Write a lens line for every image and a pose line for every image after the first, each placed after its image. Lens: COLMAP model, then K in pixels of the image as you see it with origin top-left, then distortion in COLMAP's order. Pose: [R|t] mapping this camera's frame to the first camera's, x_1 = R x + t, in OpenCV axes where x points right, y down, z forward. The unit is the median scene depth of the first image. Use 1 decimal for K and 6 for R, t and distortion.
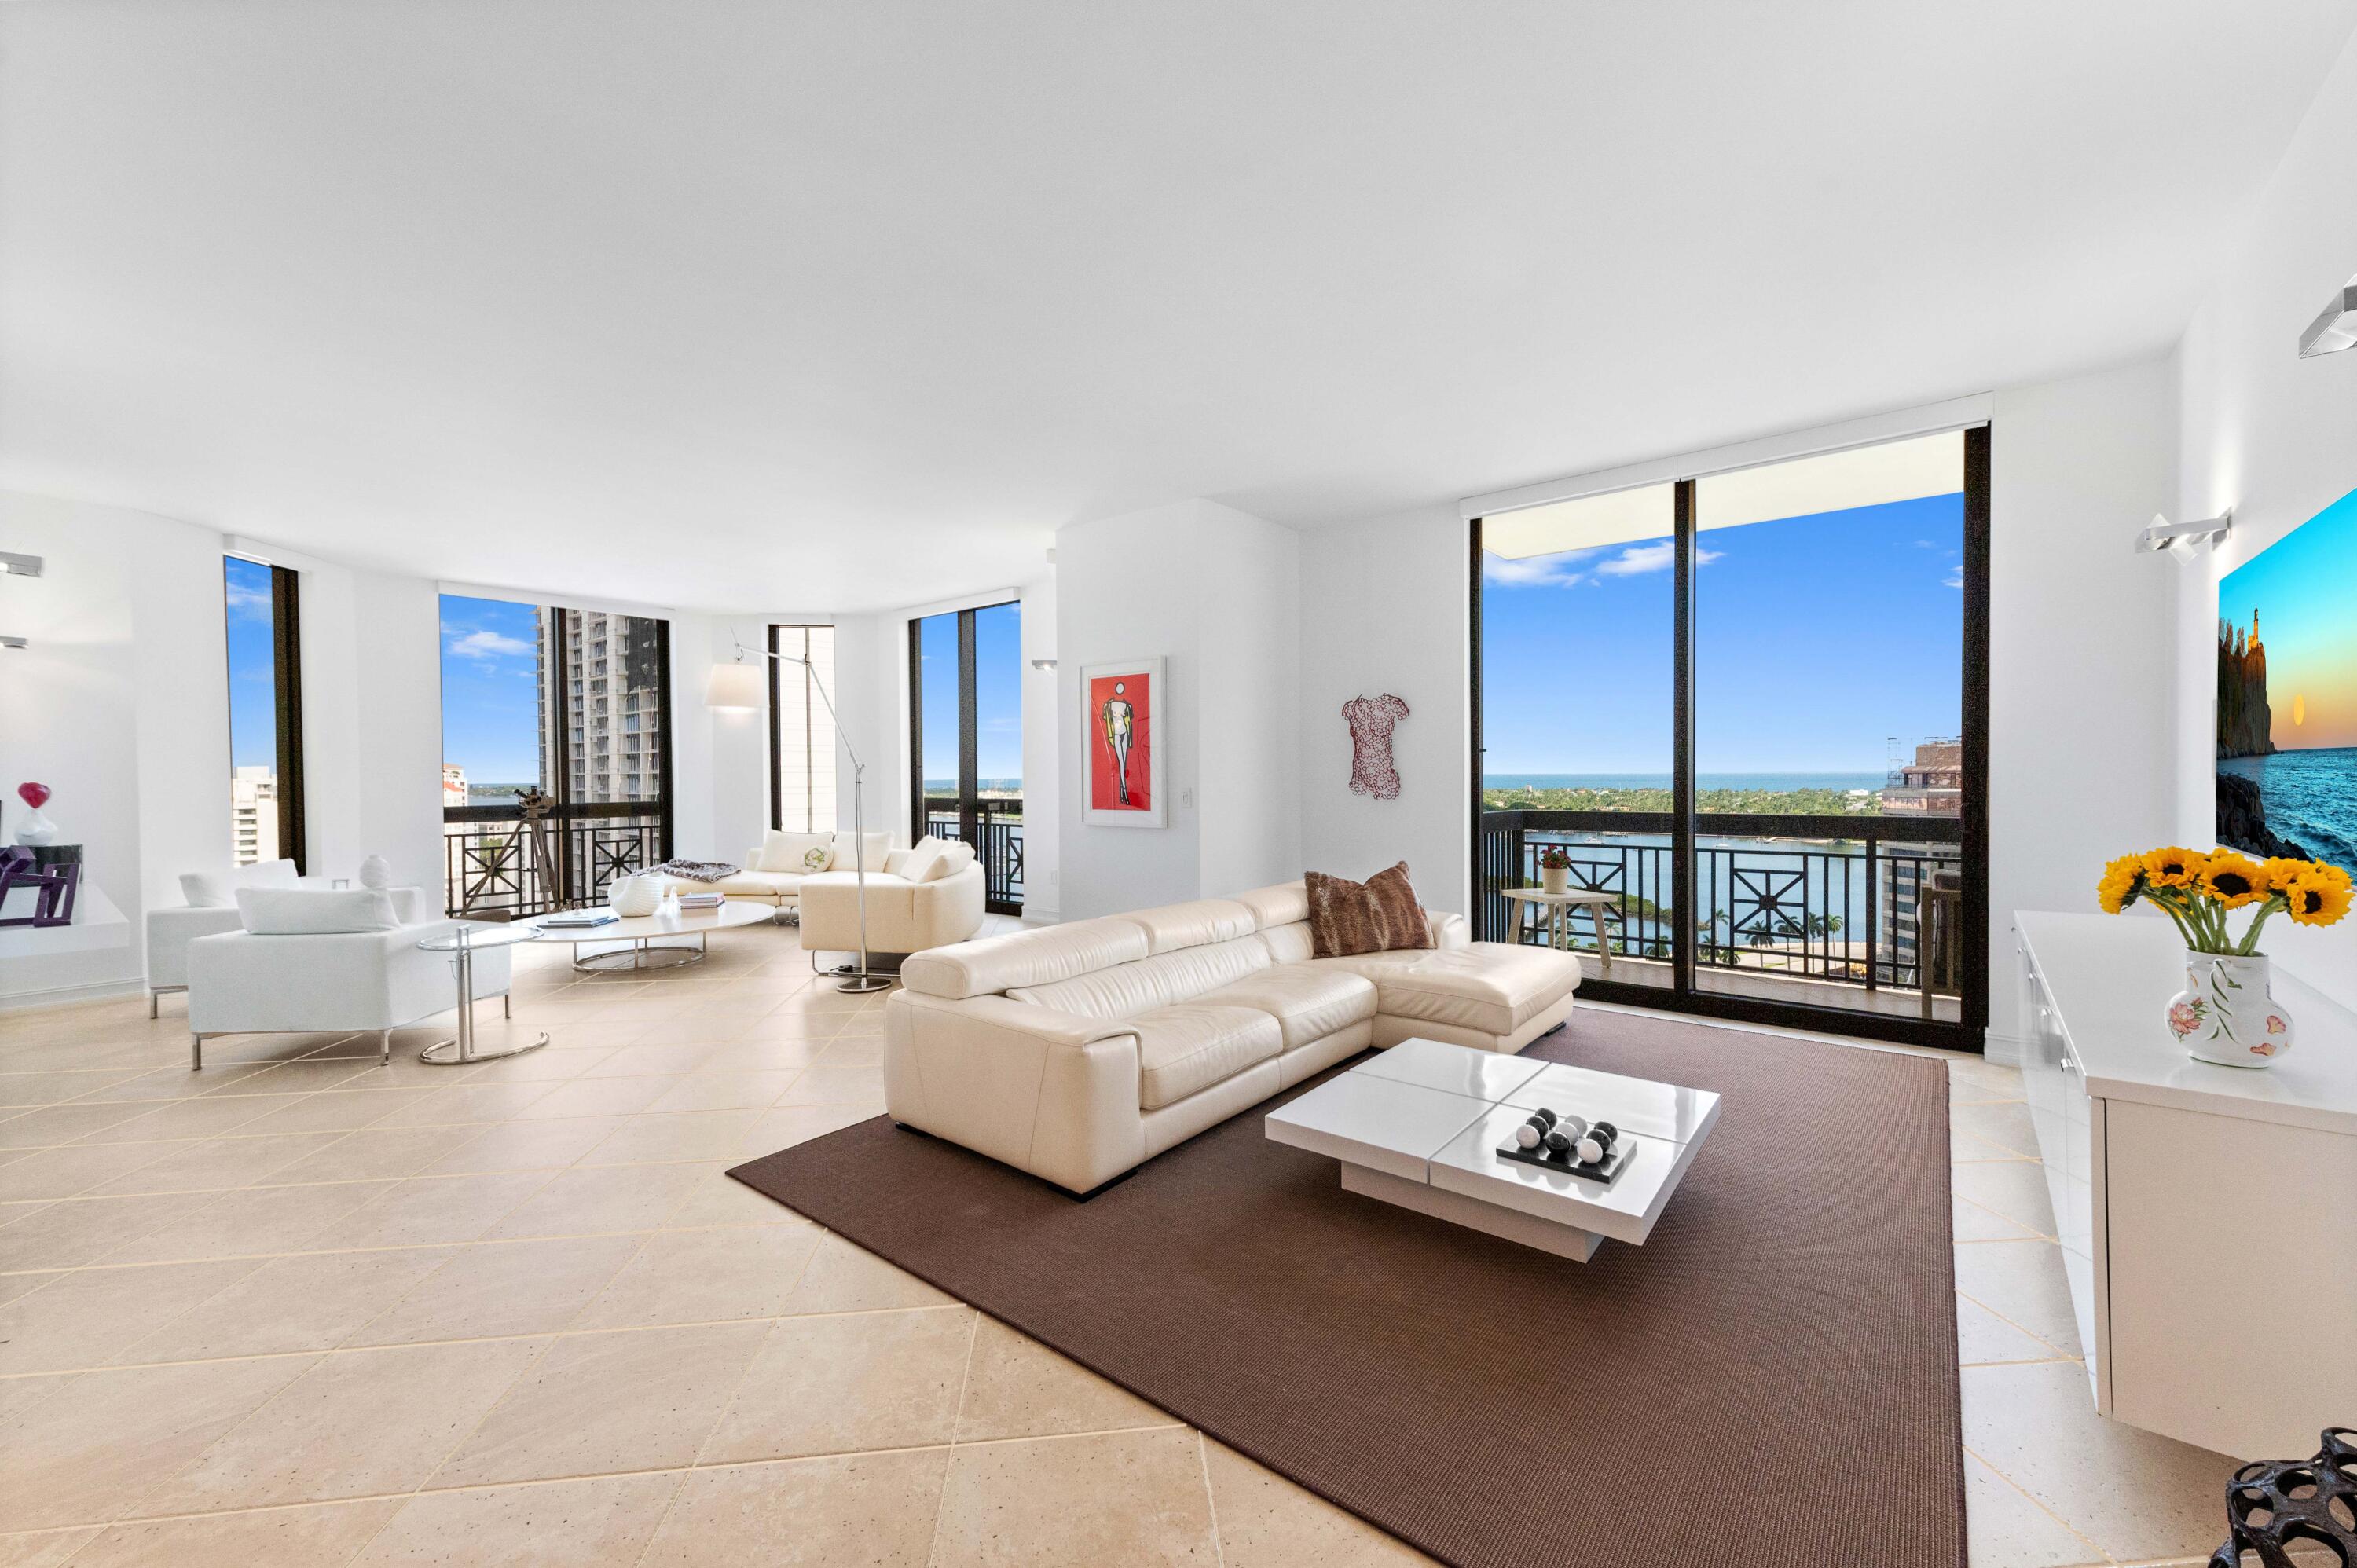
lens RADIAL K [[952.9, 0, 1178.5], [0, 952.9, 784.0], [0, 0, 1]] dist [0.004388, 0.000557]
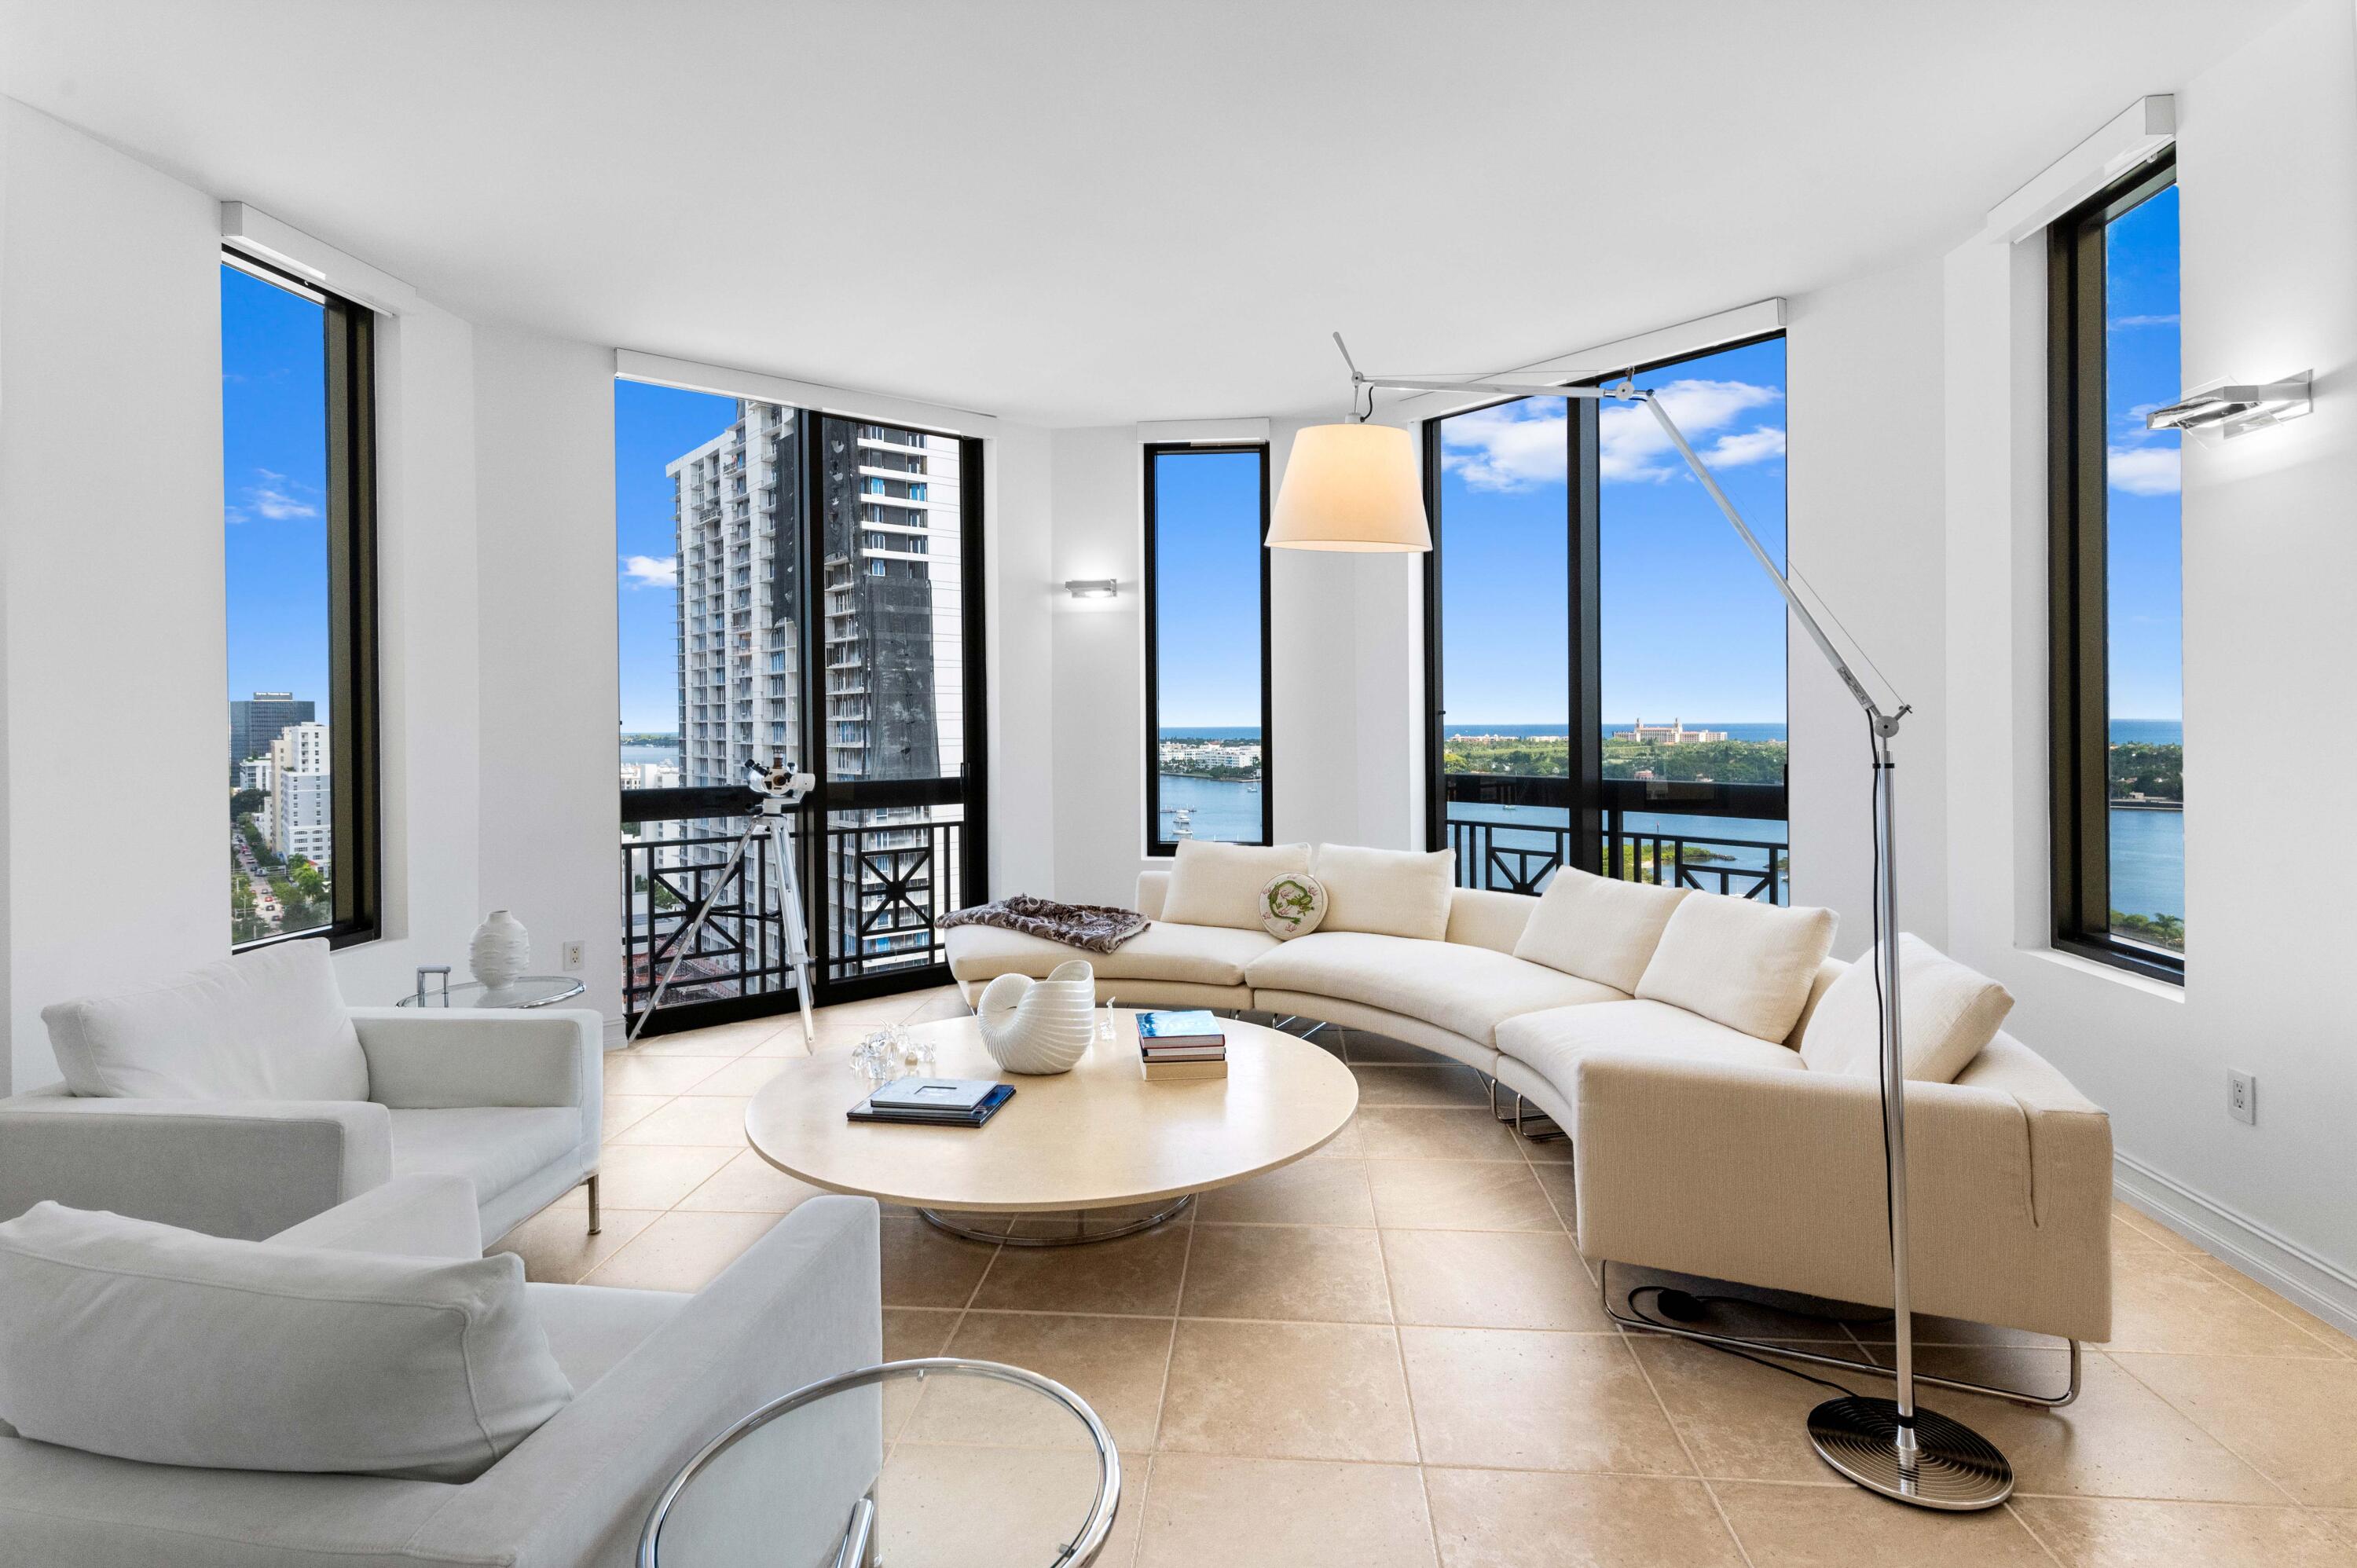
lens RADIAL K [[1183.1, 0, 1144.5], [0, 1183.1, 719.1], [0, 0, 1]] dist [0.000407, -0.002019]
pose [[0.977736, 0.000627, -0.209839, -0.416737], [-0.003187, 0.999925, -0.011860, -0.008883], [0.209816, 0.012265, 0.977664, 0.505243]]
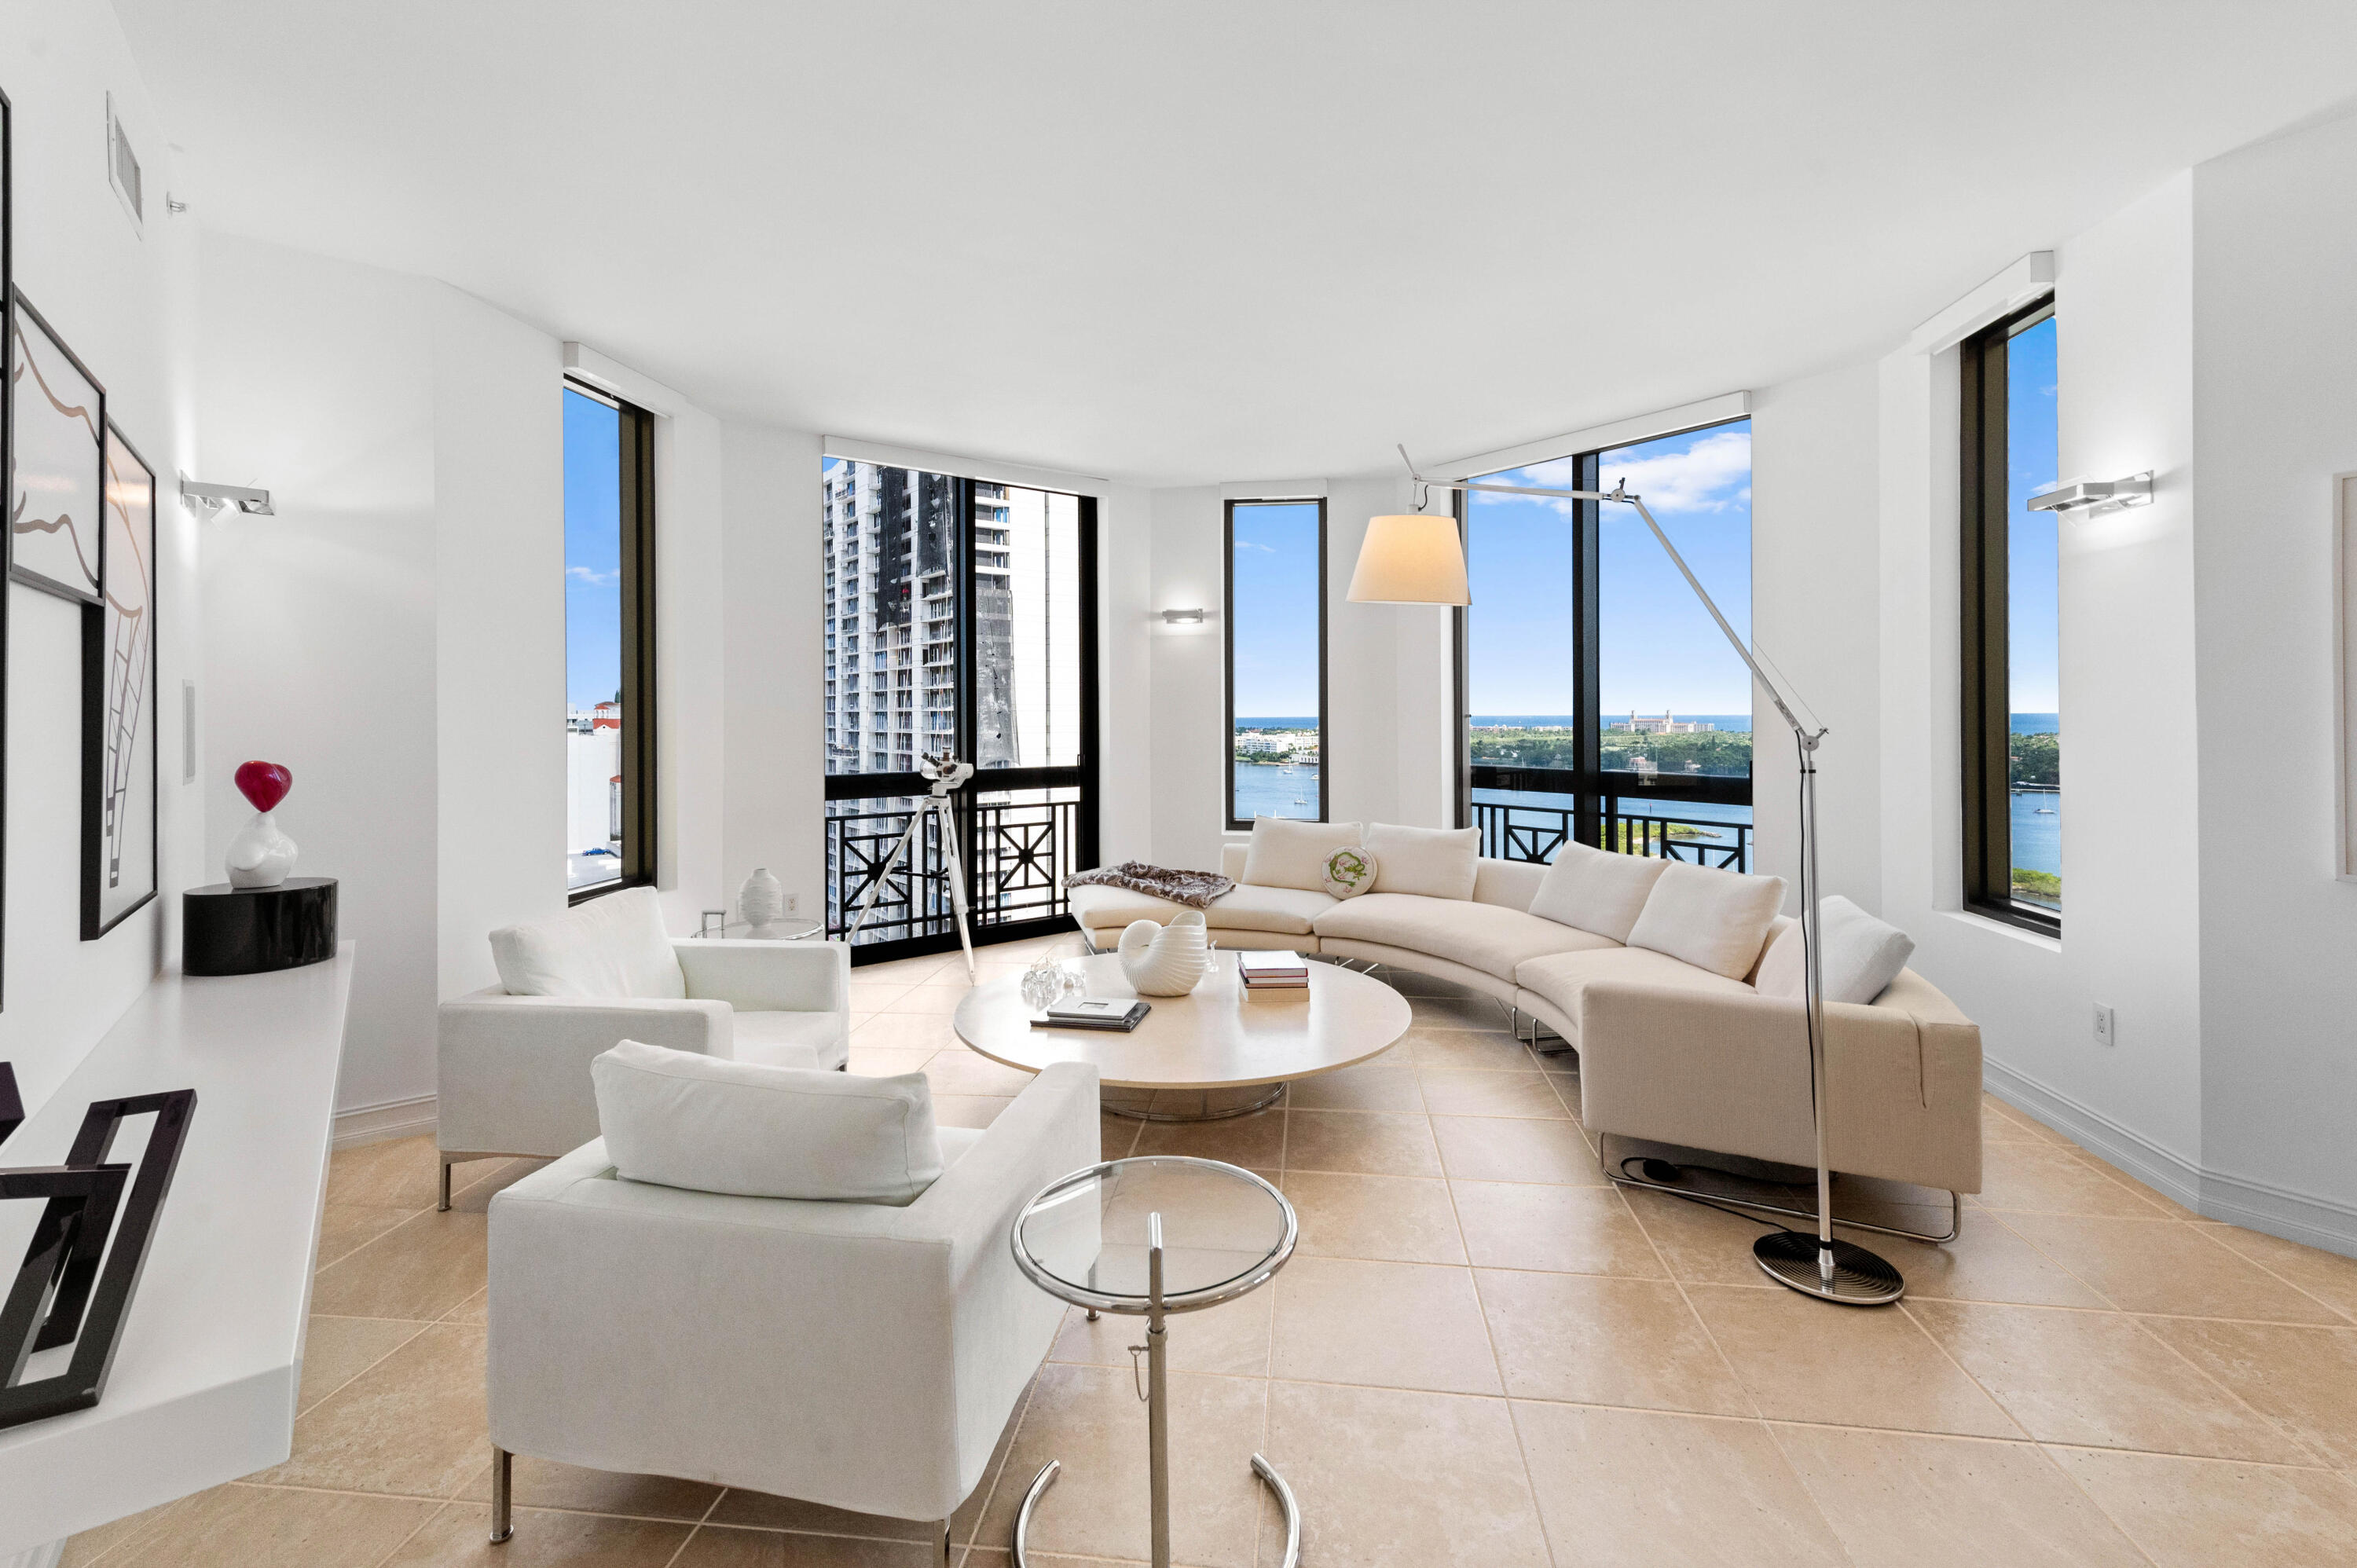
lens RADIAL K [[1032.0, 0, 1146.2], [0, 1032.0, 707.3], [0, 0, 1]] dist [0.001765, 0.001111]
pose [[0.967219, 0.002680, -0.253930, -0.430340], [-0.006648, 0.999869, -0.014768, -0.017224], [0.253857, 0.015972, 0.967110, 0.422609]]
